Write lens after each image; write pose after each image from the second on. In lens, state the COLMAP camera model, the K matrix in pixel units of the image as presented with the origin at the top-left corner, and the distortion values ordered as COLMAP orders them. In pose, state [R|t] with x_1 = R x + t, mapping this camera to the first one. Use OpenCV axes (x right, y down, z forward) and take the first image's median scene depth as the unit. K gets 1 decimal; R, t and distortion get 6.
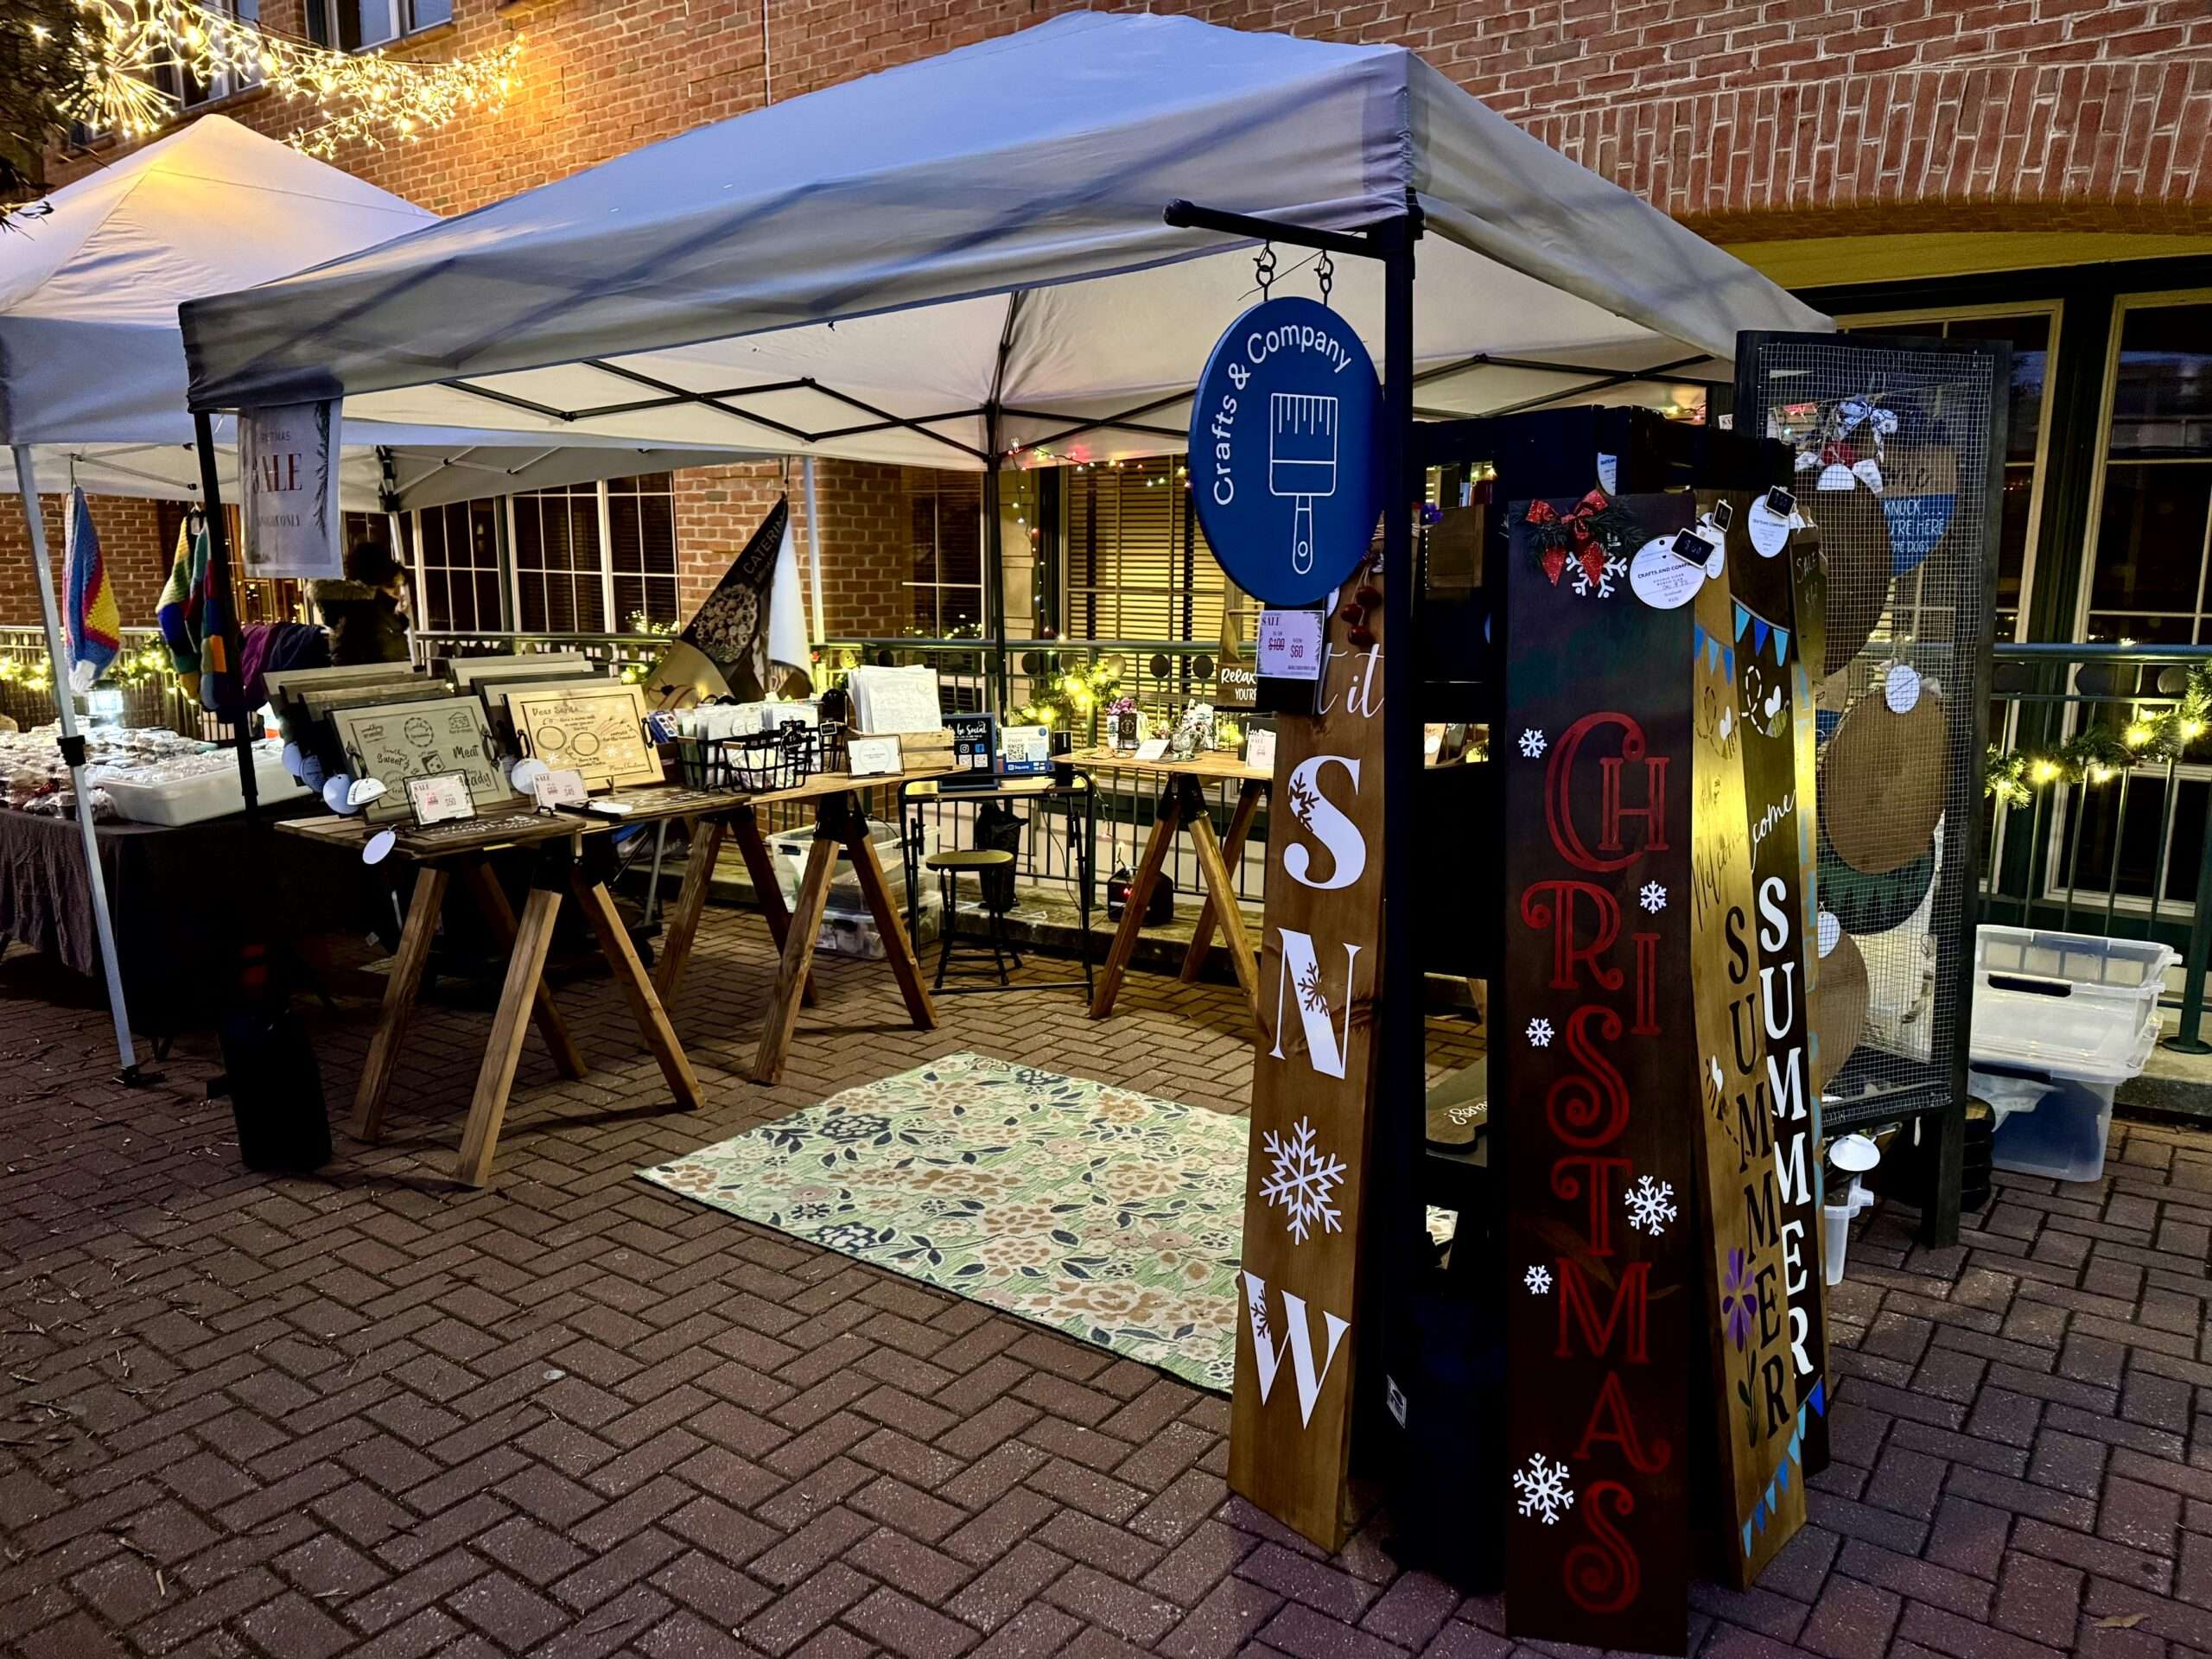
lens RADIAL K [[1577.6, 0, 1106.0], [0, 1577.6, 829.5], [0, 0, 1]] dist [0.011458, -0.004453]
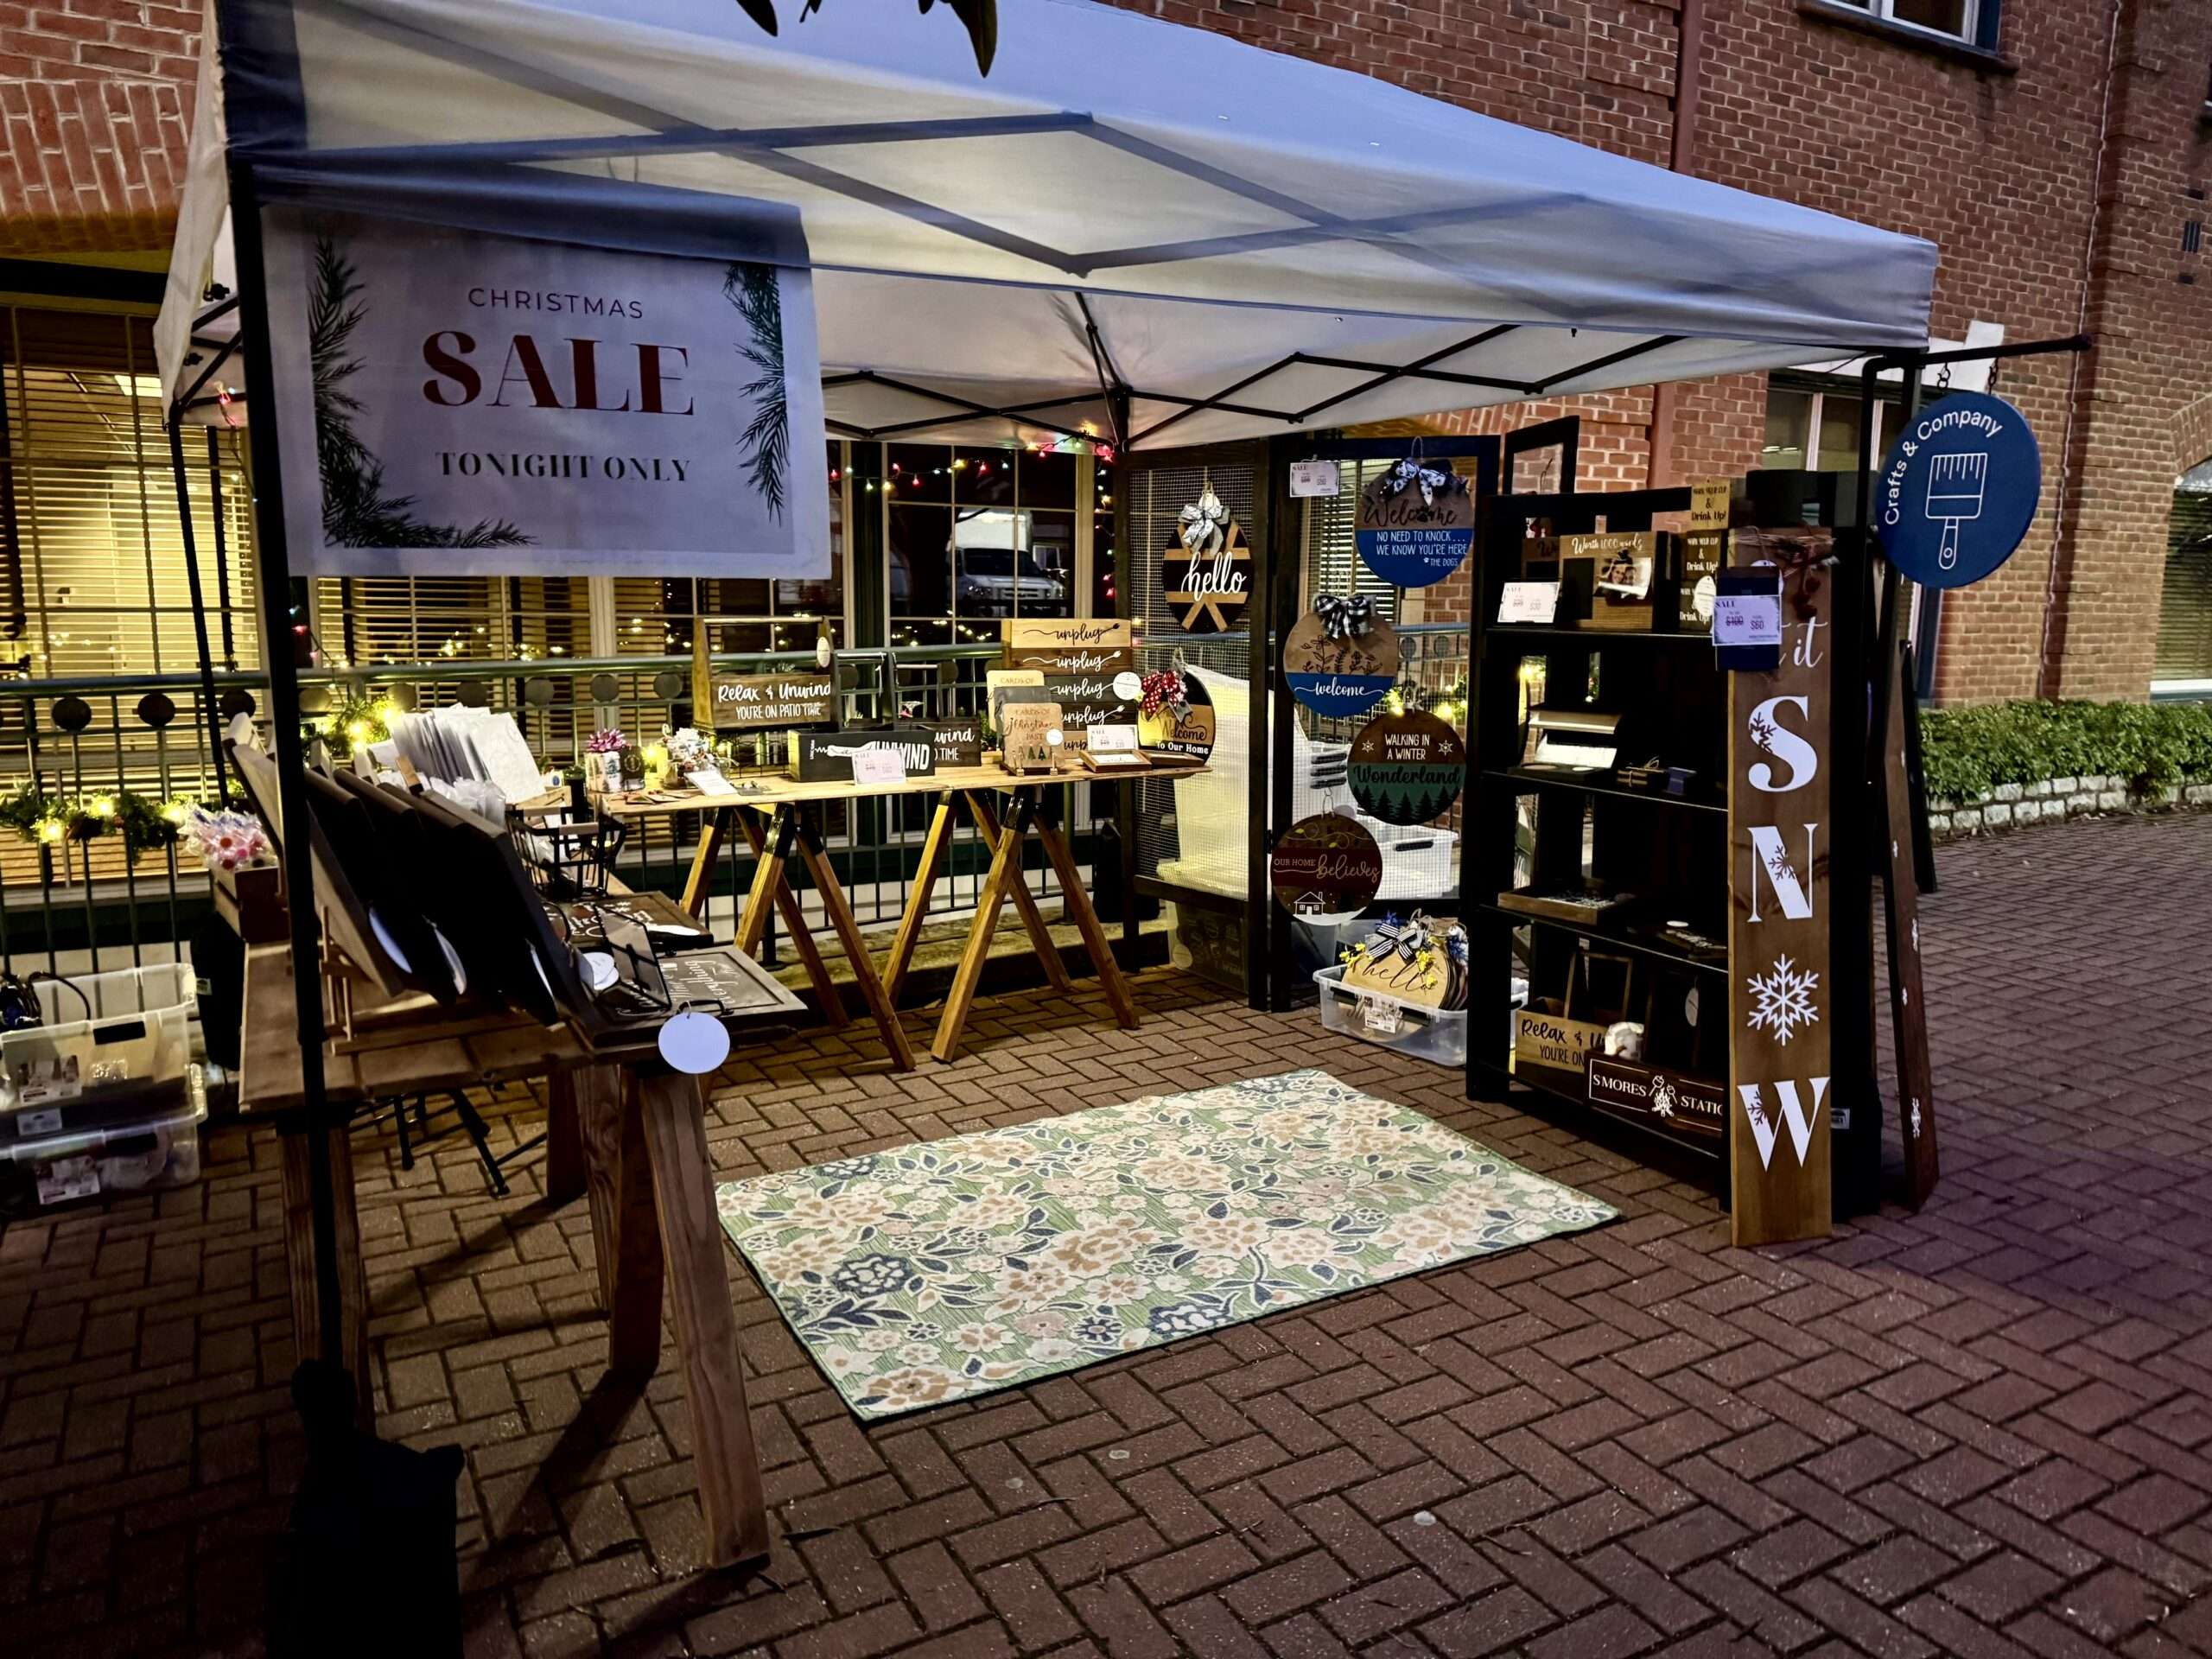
lens RADIAL K [[1535.8, 0, 1104.7], [0, 1535.8, 867.9], [0, 0, 1]] dist [0.005181, -0.005882]
pose [[0.427677, -0.172280, 0.887362, -1.030120], [0.160463, 0.980548, 0.113035, -0.112725], [-0.889575, 0.094047, 0.447003, 0.704473]]
